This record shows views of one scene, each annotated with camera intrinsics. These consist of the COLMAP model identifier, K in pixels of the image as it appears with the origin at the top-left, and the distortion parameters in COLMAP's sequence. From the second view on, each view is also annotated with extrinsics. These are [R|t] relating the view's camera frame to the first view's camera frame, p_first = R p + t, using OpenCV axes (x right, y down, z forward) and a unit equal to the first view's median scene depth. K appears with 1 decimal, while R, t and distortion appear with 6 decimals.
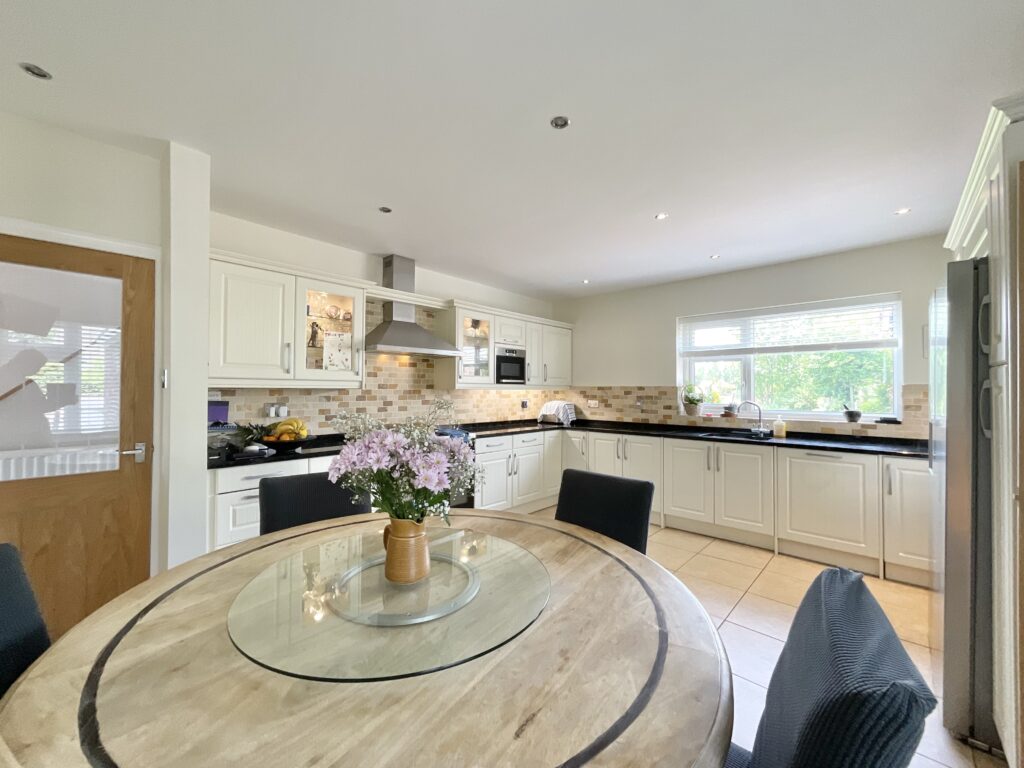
lens RADIAL K [[418.8, 0, 512.9], [0, 418.8, 385.5], [0, 0, 1]] dist [0.000710, -0.000915]
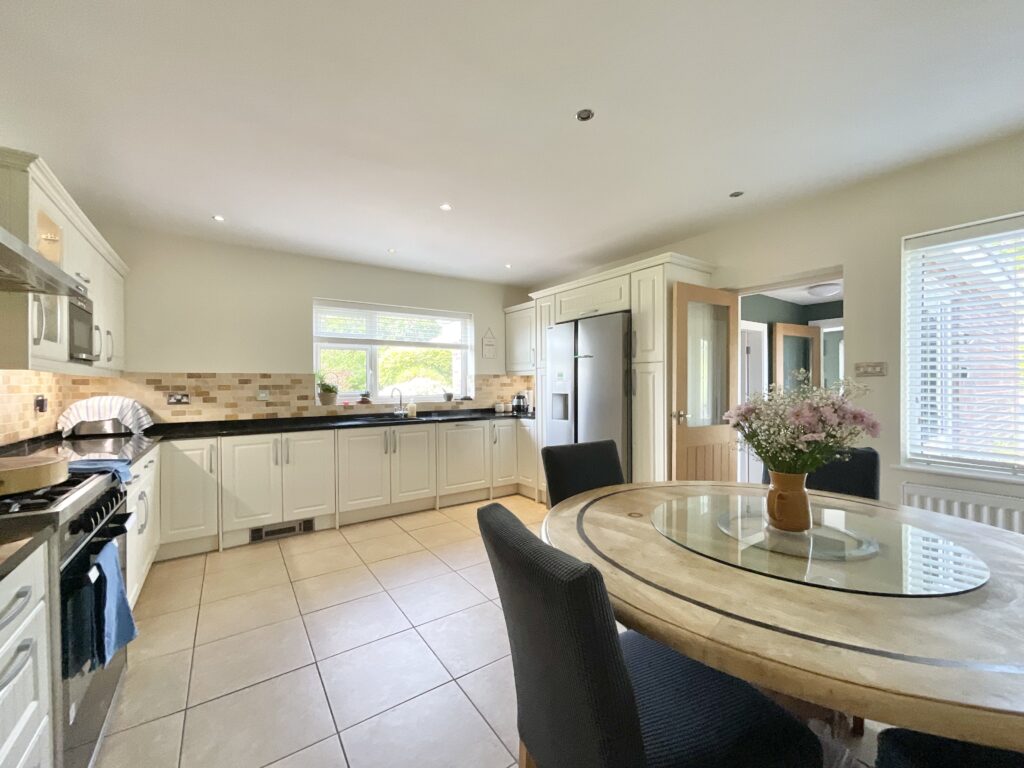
lens RADIAL K [[418.8, 0, 510.0], [0, 418.8, 385.3], [0, 0, 1]] dist [0.000710, -0.000915]
pose [[0.225439, -0.009481, 0.974211, -0.404577], [-0.002498, 0.999944, 0.010310, 0.016871], [-0.974254, -0.004757, 0.225403, 0.397223]]
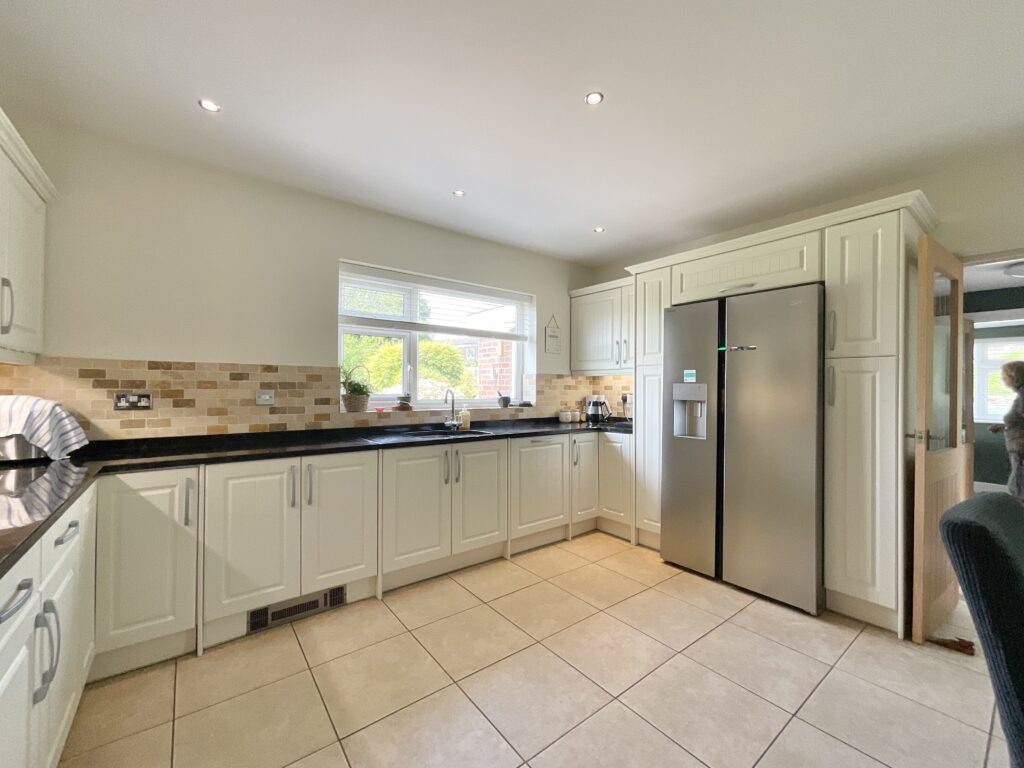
lens RADIAL K [[418.8, 0, 509.6], [0, 418.8, 384.1], [0, 0, 1]] dist [0.000710, -0.000915]
pose [[0.164844, 0.005589, 0.986304, -0.193404], [-0.017258, 0.999847, -0.002782, 0.025206], [-0.986169, -0.016563, 0.164915, 0.661738]]
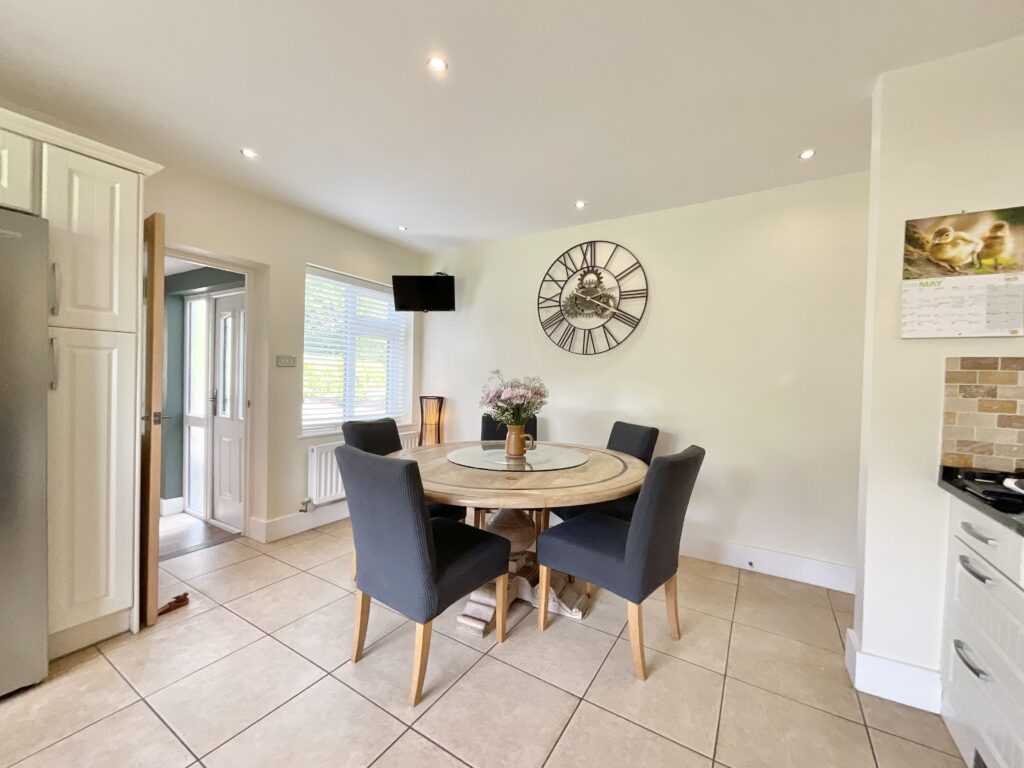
lens RADIAL K [[418.8, 0, 511.7], [0, 418.8, 383.0], [0, 0, 1]] dist [0.000710, -0.000915]
pose [[-0.980908, -0.029851, -0.192165, 0.047348], [-0.031025, 0.999514, 0.003103, 0.022658], [0.191979, 0.009005, -0.981358, 0.815420]]
